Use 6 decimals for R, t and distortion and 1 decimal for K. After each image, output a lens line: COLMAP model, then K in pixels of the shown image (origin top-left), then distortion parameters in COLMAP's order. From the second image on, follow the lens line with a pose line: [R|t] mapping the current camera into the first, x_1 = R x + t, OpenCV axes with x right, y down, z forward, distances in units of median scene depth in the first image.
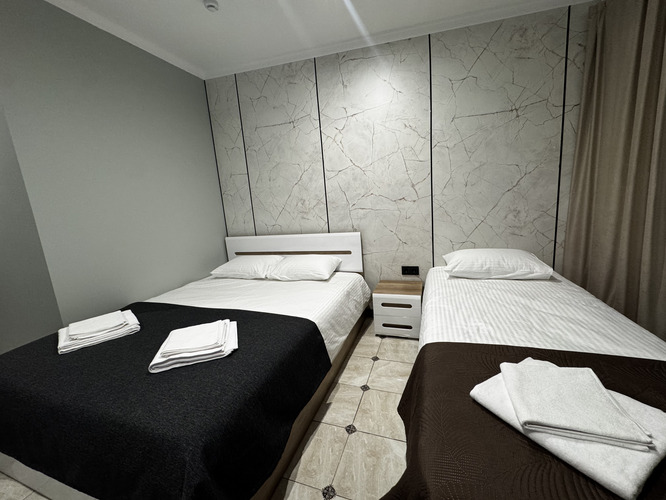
lens RADIAL K [[265.4, 0, 332.7], [0, 265.4, 250.3], [0, 0, 1]] dist [0.000048, -0.000389]
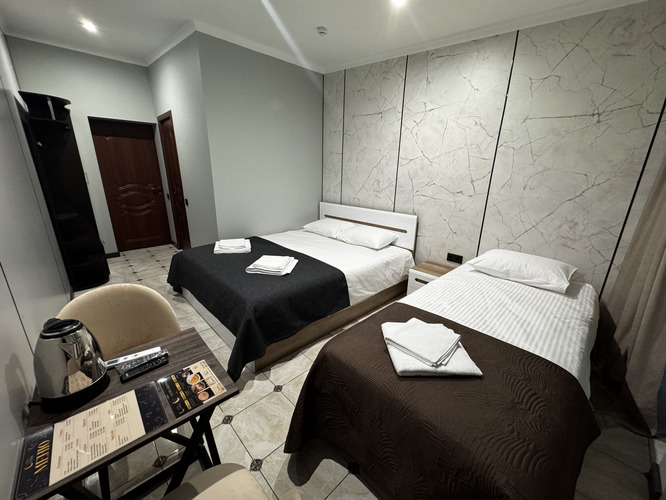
lens RADIAL K [[265.4, 0, 334.4], [0, 265.4, 251.0], [0, 0, 1]] dist [0.000048, -0.000389]
pose [[0.894176, 0.222505, -0.388510, 0.310096], [-0.171662, 0.971830, 0.161491, -0.053566], [0.413498, -0.077709, 0.907183, -0.240071]]
